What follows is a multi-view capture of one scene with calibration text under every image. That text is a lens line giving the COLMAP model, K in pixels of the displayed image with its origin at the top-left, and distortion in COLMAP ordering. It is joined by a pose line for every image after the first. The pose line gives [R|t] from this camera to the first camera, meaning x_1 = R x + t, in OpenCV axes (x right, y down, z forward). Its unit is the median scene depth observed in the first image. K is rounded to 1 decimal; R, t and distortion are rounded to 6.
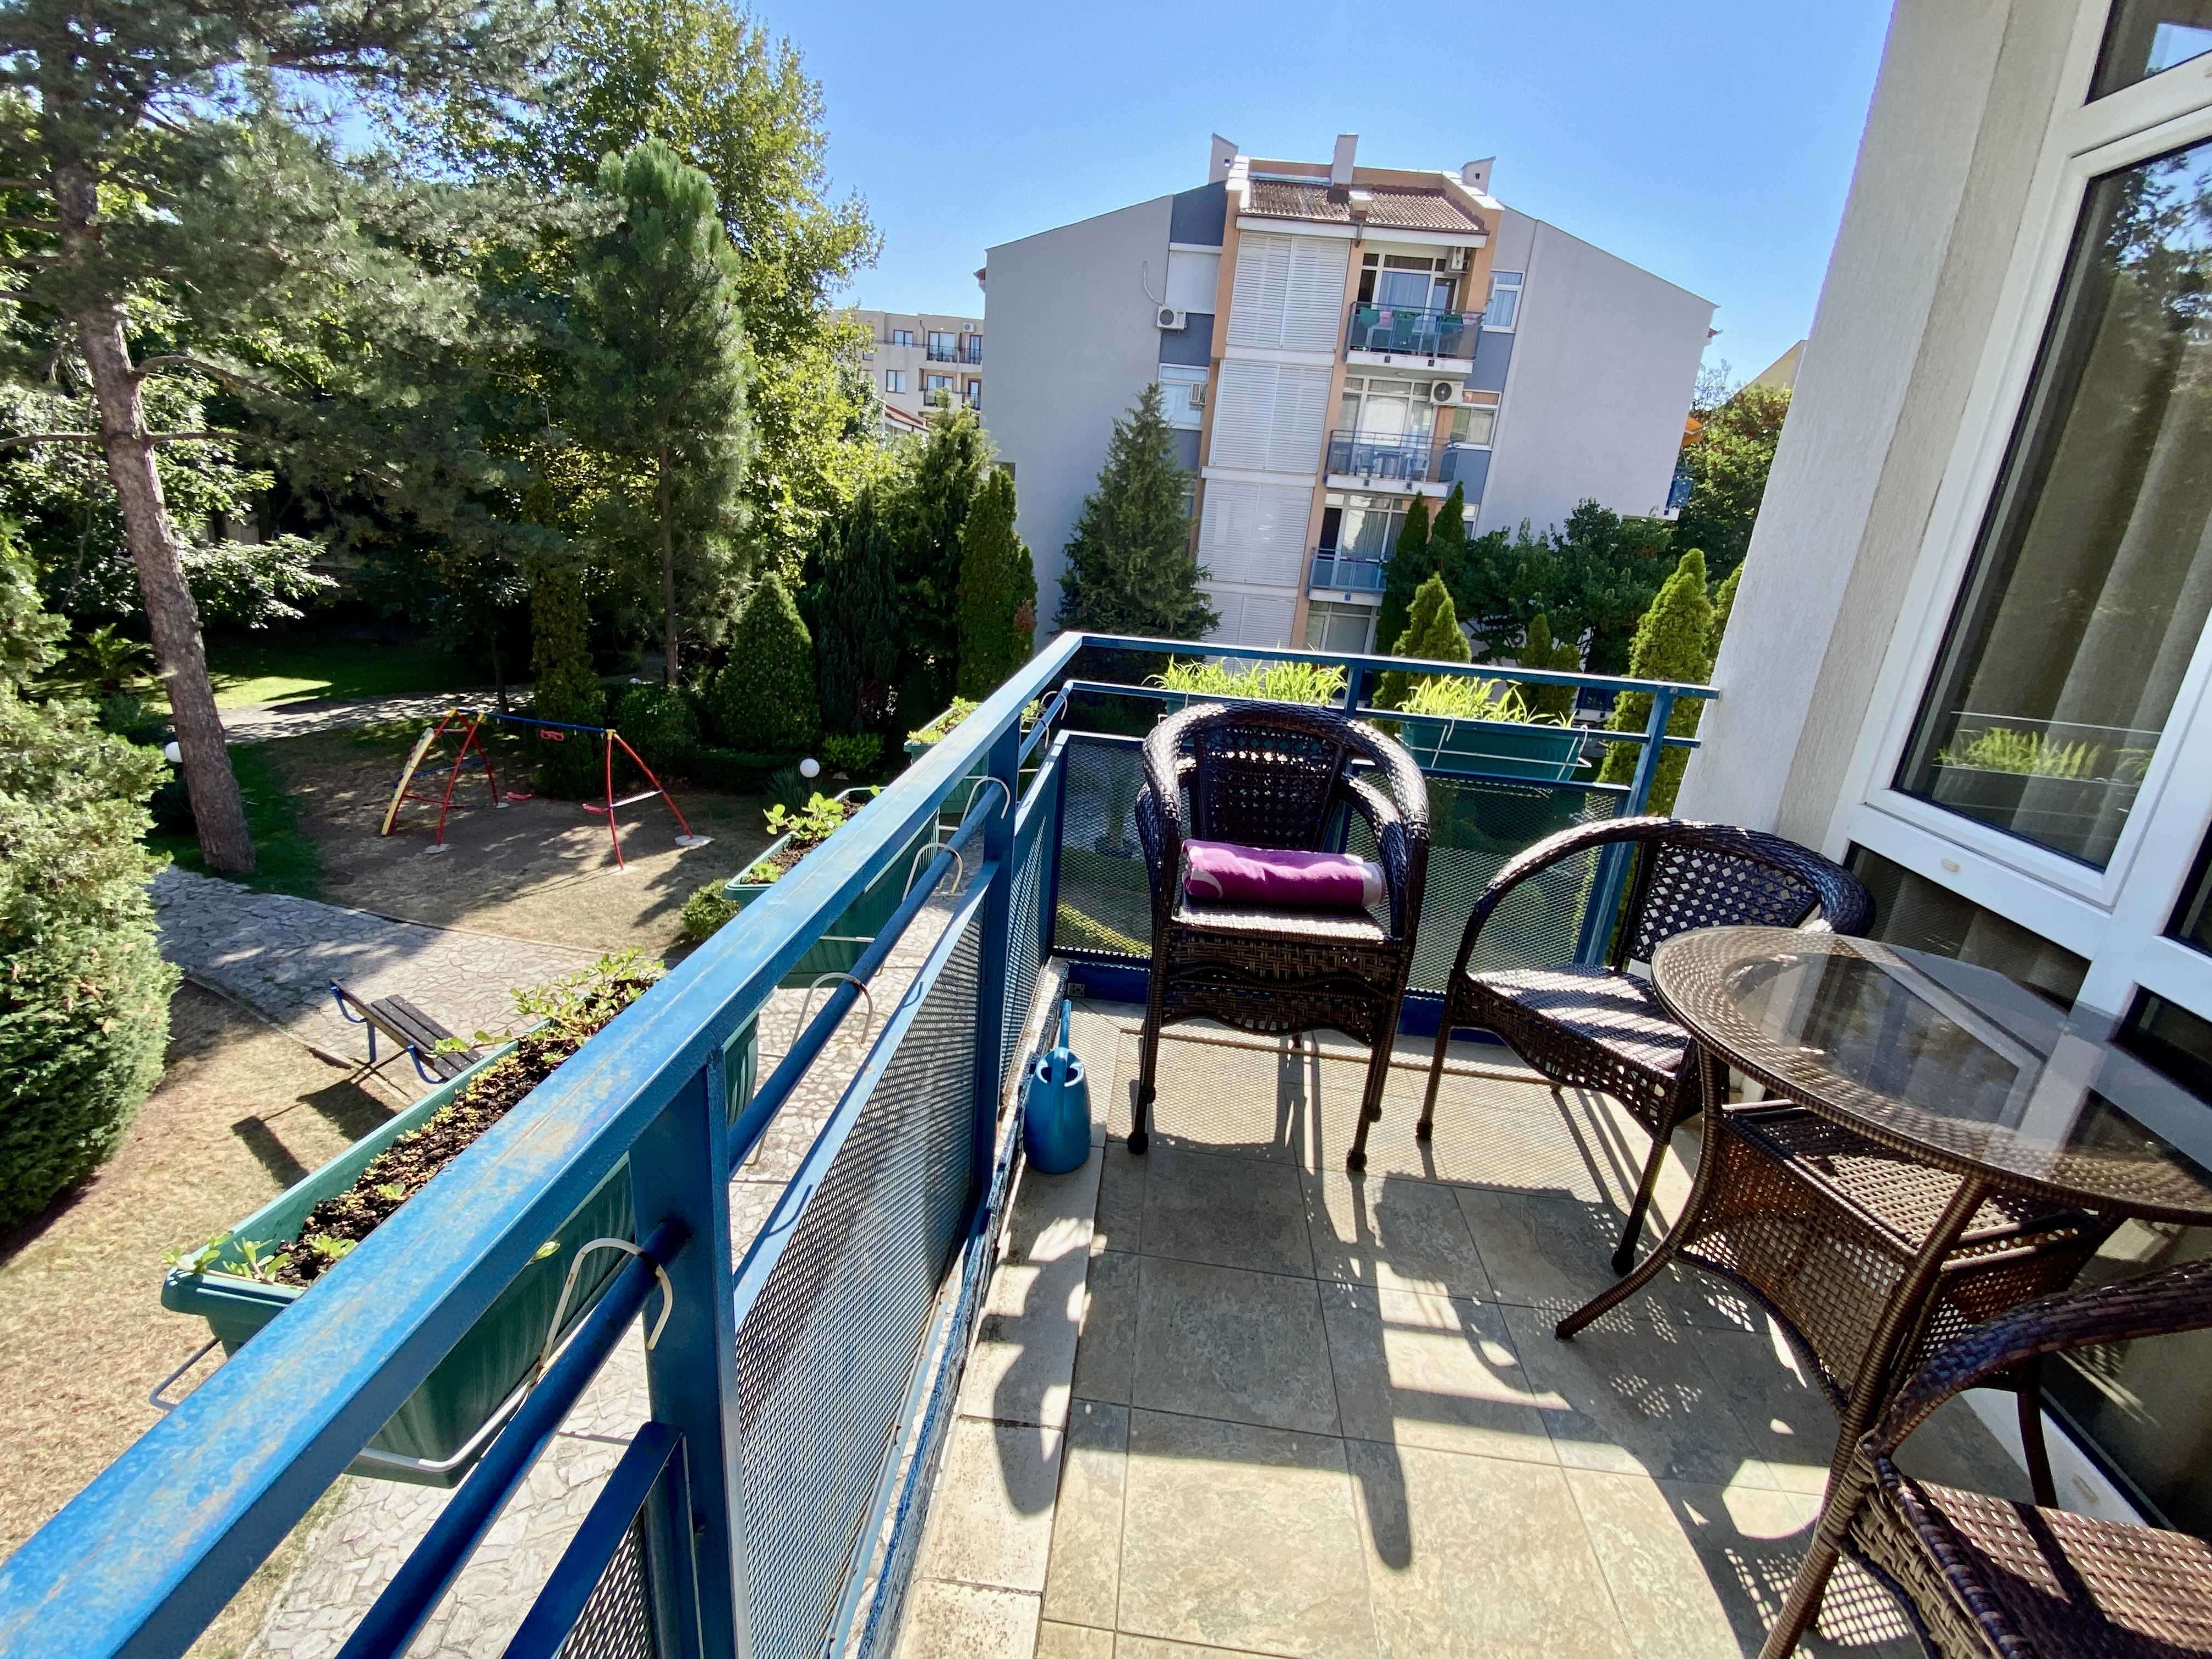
lens RADIAL K [[981.2, 0, 1101.4], [0, 981.2, 843.4], [0, 0, 1]] dist [0.024365, -0.022309]
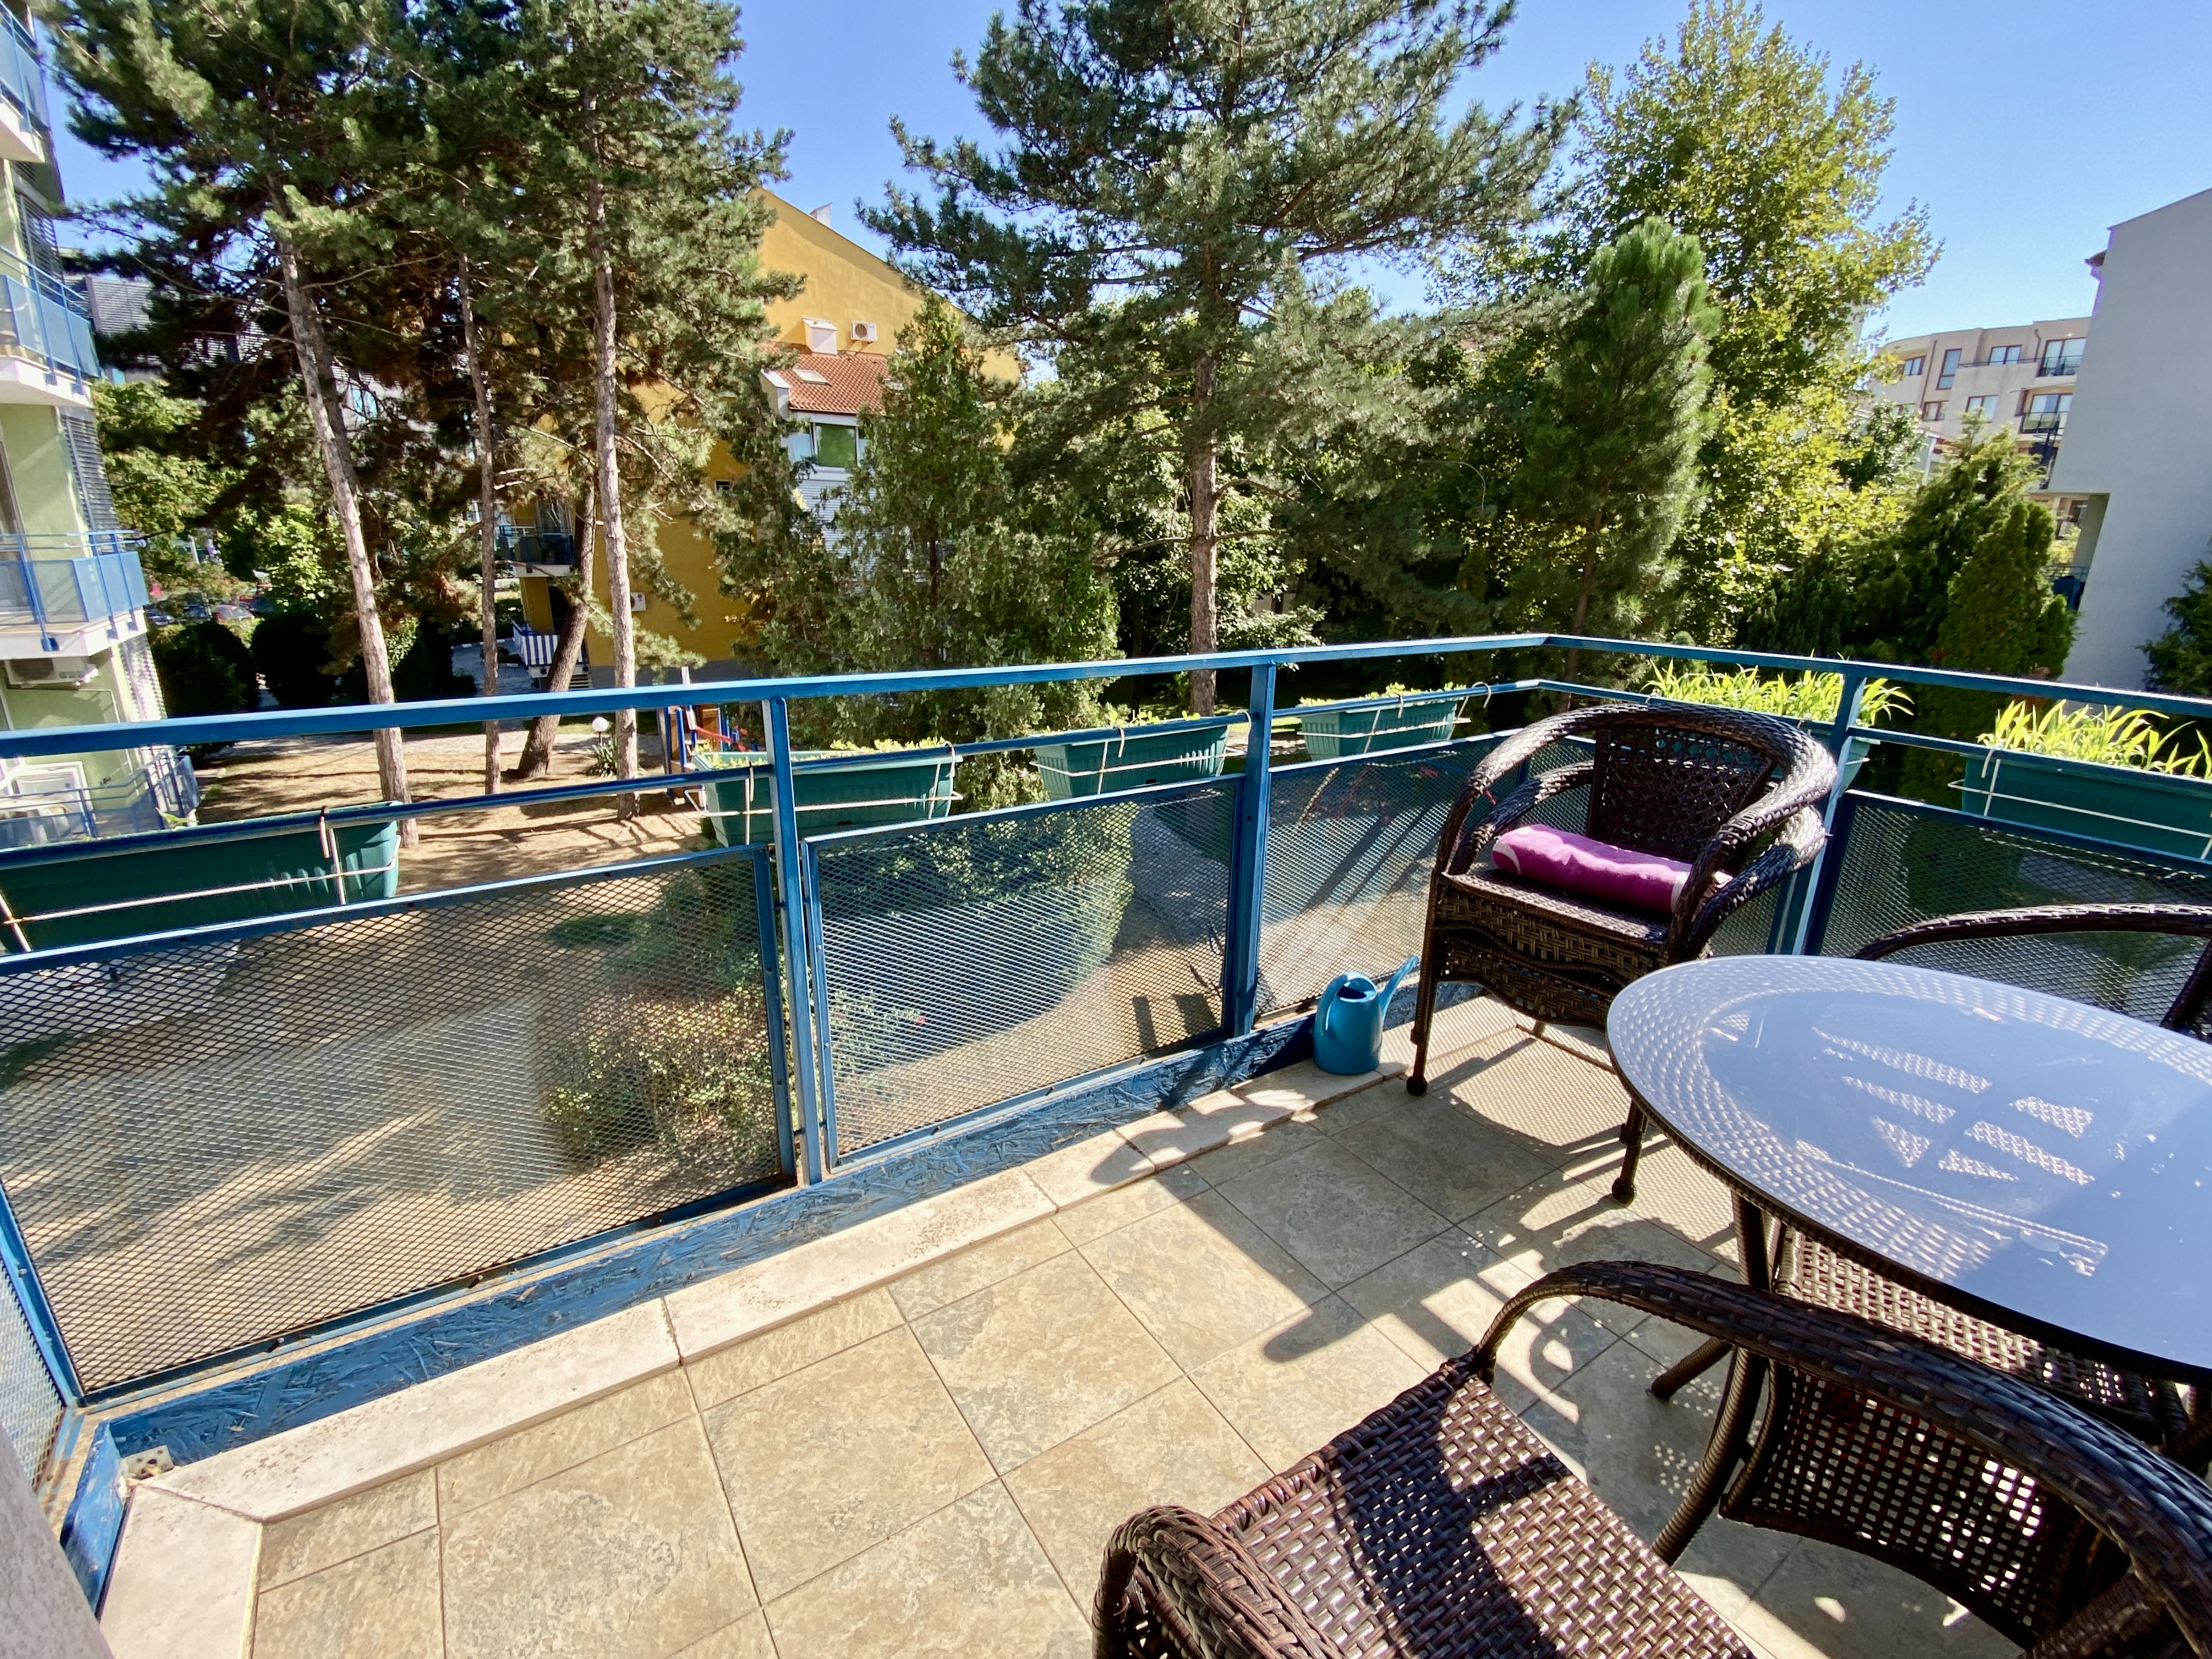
lens RADIAL K [[995.6, 0, 1106.0], [0, 995.6, 860.1], [0, 0, 1]] dist [0.018213, -0.024426]
pose [[0.613716, 0.172685, -0.770411, 0.111738], [-0.216055, 0.975274, 0.046493, 0.014650], [0.759390, 0.137918, 0.635850, -0.001207]]
